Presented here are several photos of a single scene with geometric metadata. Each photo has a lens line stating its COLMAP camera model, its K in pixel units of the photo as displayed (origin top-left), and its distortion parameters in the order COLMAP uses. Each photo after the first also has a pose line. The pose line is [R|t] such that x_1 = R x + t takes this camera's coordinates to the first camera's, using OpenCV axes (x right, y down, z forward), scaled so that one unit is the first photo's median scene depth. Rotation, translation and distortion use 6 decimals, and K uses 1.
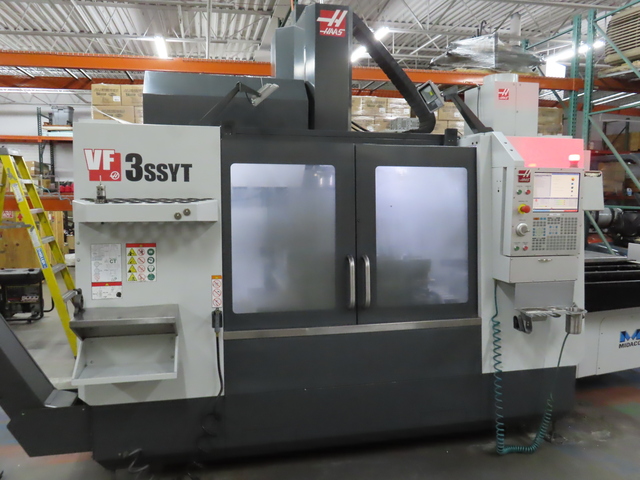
lens RADIAL K [[506.3, 0, 319.2], [0, 506.3, 241.0], [0, 0, 1]] dist [-0.025858, 0.010466]
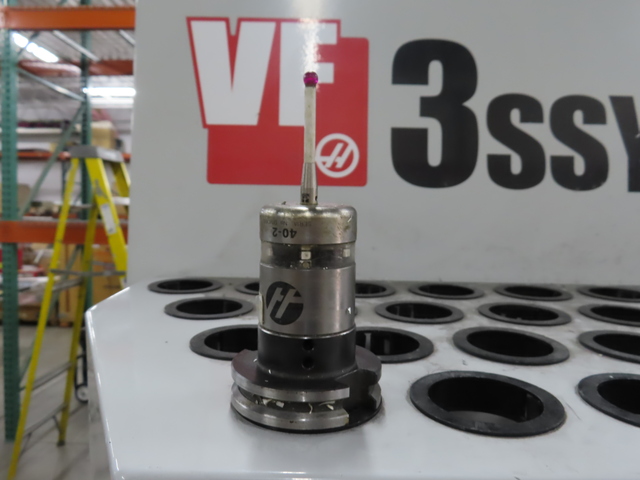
lens RADIAL K [[506.3, 0, 317.2], [0, 506.3, 239.6], [0, 0, 1]] dist [-0.025858, 0.010466]
pose [[0.973013, 0.024581, -0.229438, -0.328281], [-0.036578, 0.998169, -0.048184, -0.079986], [0.227833, 0.055276, 0.972130, 0.729160]]
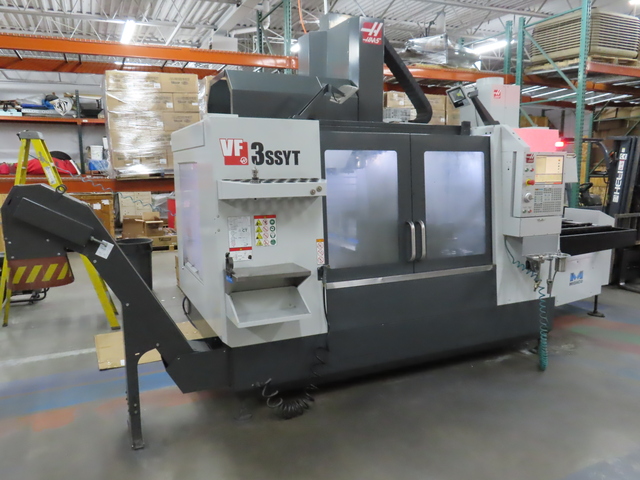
lens RADIAL K [[493.8, 0, 318.8], [0, 493.8, 241.4], [0, 0, 1]] dist [-0.004778, 0.002755]
pose [[0.978626, -0.041033, 0.201513, -0.424874], [0.031686, 0.998277, 0.049396, 0.011757], [-0.203193, -0.041955, 0.978239, -0.196968]]
